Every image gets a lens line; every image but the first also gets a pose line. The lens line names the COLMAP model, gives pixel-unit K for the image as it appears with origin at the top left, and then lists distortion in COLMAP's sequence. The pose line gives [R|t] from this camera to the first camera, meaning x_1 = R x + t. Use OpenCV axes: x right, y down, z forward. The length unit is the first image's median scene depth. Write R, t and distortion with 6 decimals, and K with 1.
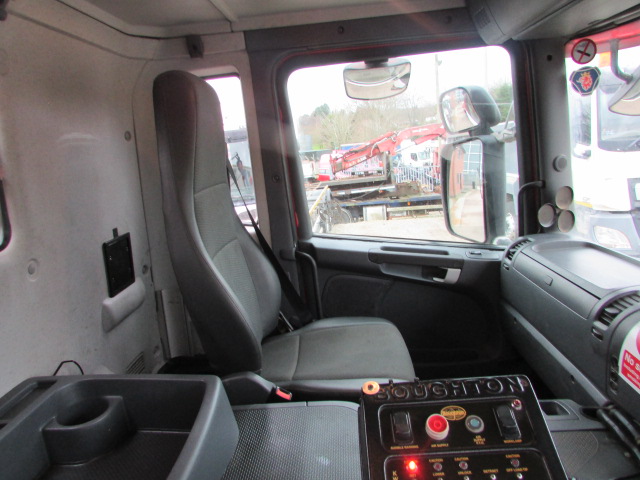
lens RADIAL K [[451.3, 0, 310.6], [0, 451.3, 237.7], [0, 0, 1]] dist [-0.039373, 0.021899]
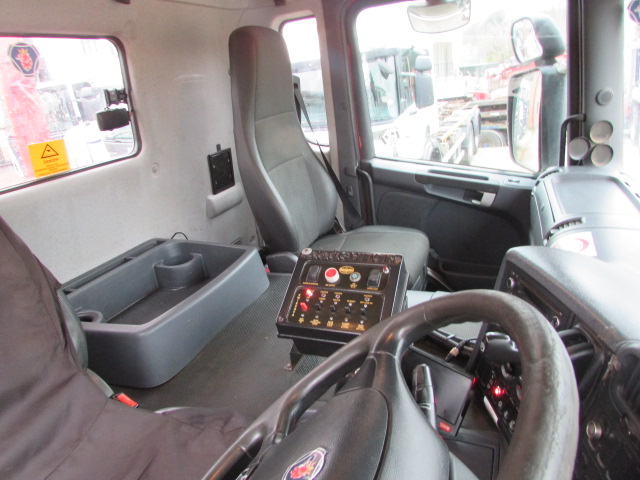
lens RADIAL K [[451.3, 0, 310.6], [0, 451.3, 237.7], [0, 0, 1]] dist [-0.039373, 0.021899]
pose [[0.943650, 0.104358, -0.314061, 0.328680], [-0.047430, 0.981830, 0.183737, -0.007570], [0.327529, -0.158488, 0.931454, -0.255708]]
